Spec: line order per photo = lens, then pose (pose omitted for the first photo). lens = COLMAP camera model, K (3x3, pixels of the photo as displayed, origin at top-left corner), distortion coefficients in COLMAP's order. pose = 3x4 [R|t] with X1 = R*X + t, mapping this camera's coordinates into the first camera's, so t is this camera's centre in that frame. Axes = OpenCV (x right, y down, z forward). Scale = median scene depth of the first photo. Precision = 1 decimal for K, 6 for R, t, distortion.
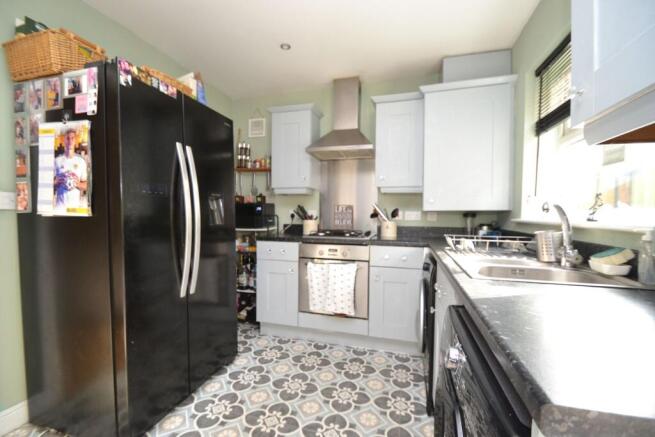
lens RADIAL K [[300.5, 0, 327.5], [0, 300.5, 218.5], [0, 0, 1]] dist [0.012640, -0.000355]
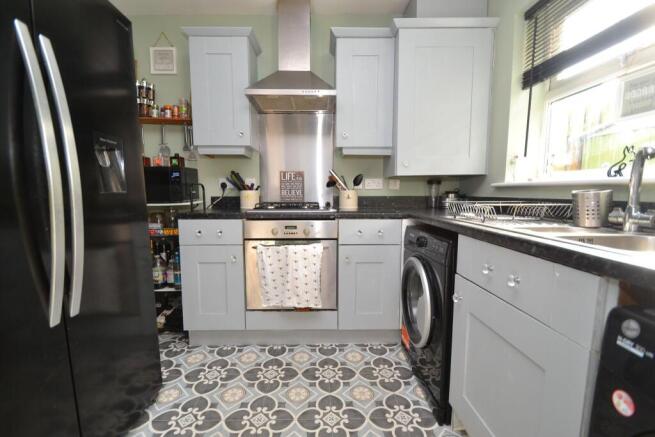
lens RADIAL K [[300.5, 0, 327.5], [0, 300.5, 218.5], [0, 0, 1]] dist [0.012640, -0.000355]
pose [[0.956125, -0.038117, 0.290468, -0.104237], [0.015832, 0.996773, 0.078690, 0.021936], [-0.292530, -0.070639, 0.953644, 0.223561]]
